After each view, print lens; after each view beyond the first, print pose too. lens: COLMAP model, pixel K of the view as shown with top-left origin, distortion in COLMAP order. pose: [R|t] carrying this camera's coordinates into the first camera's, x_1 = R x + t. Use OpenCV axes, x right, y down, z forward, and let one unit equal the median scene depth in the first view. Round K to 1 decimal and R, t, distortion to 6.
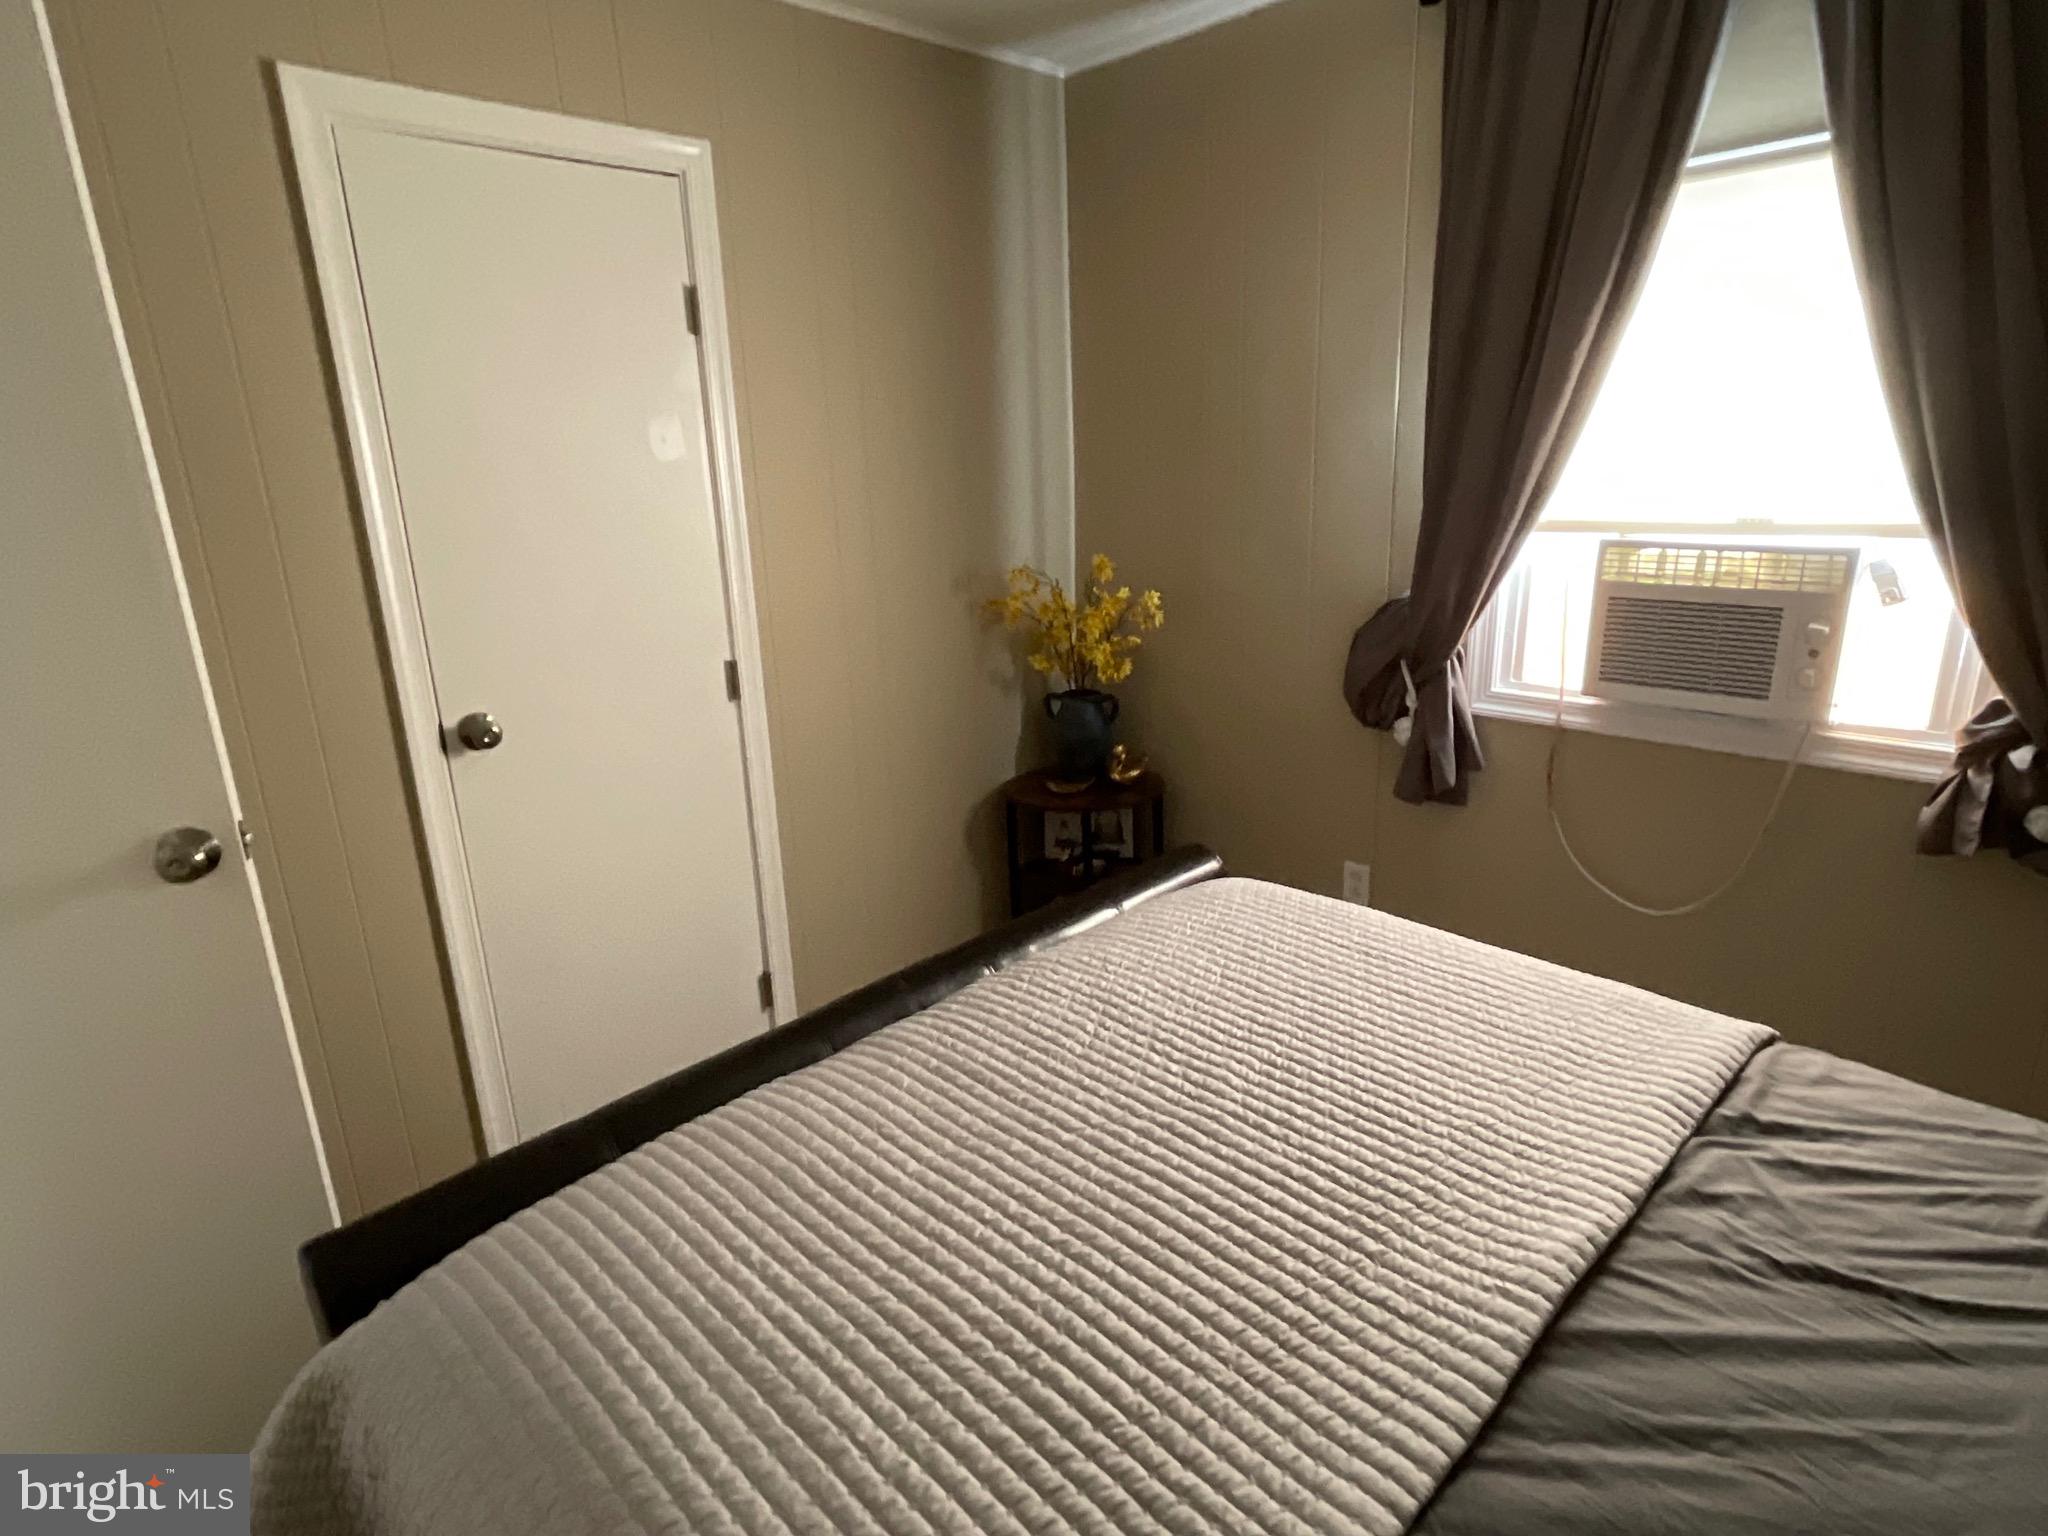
lens RADIAL K [[1109.7, 0, 1027.8], [0, 1109.7, 770.8], [0, 0, 1]] dist [-0.012662, 0.010416]
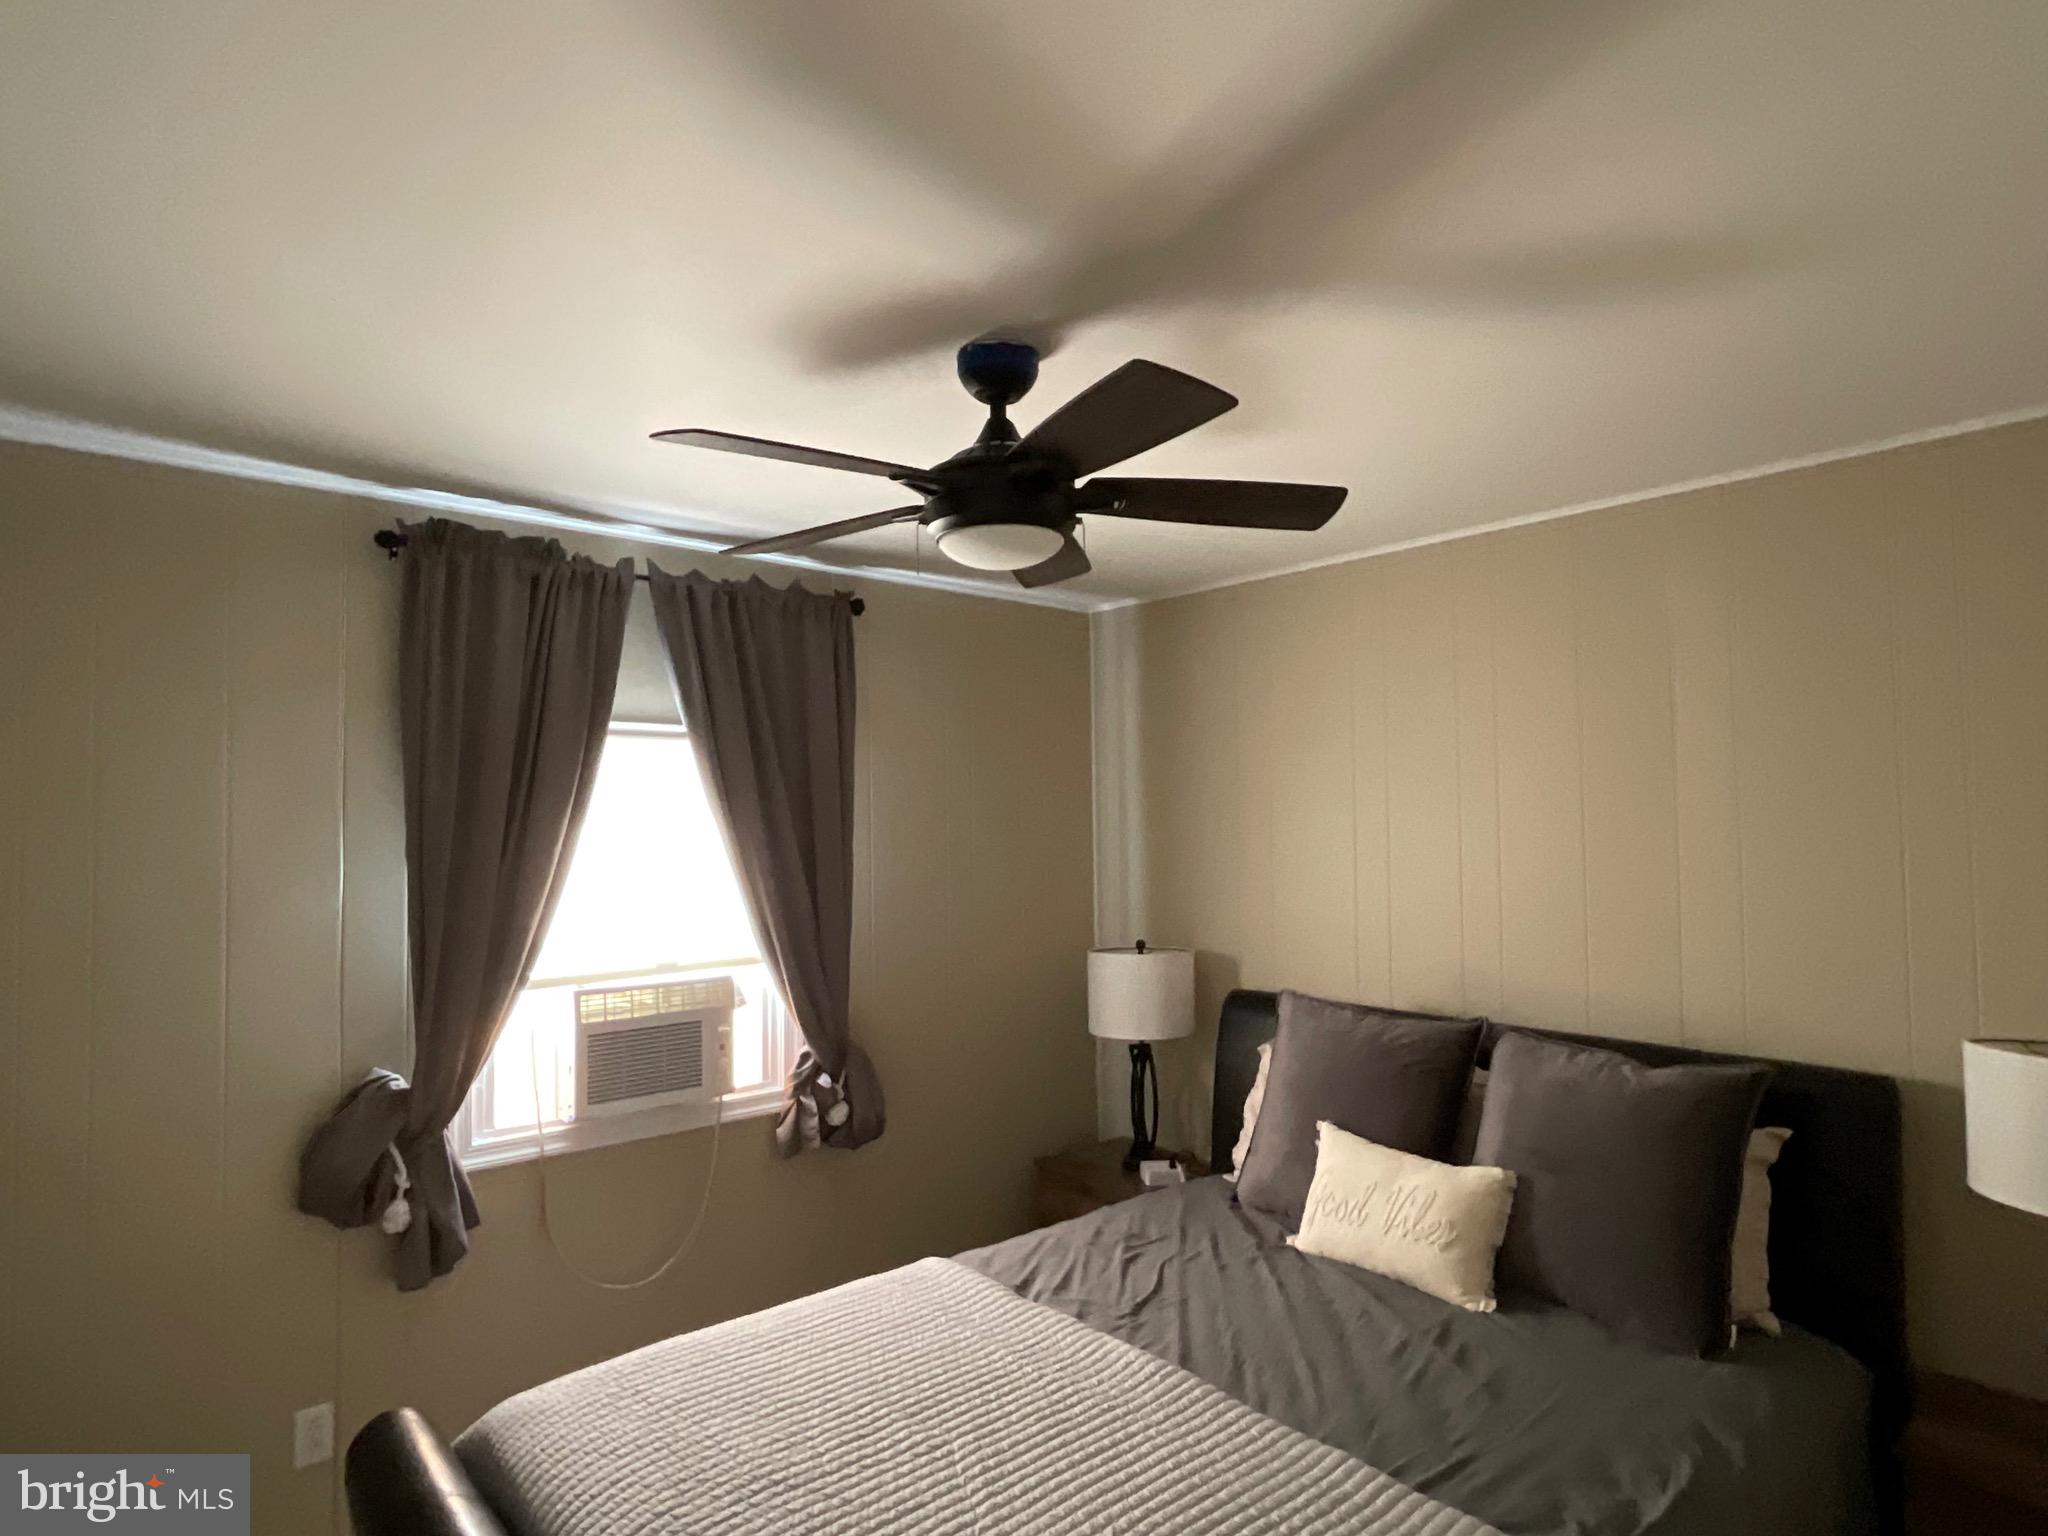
lens RADIAL K [[1109.7, 0, 1025.5], [0, 1109.7, 769.2], [0, 0, 1]] dist [-0.012662, 0.010416]
pose [[0.048190, 0.088373, 0.994921, -0.790963], [0.286867, 0.952889, -0.098534, -0.198289], [-0.956757, 0.290159, 0.020568, 0.469078]]
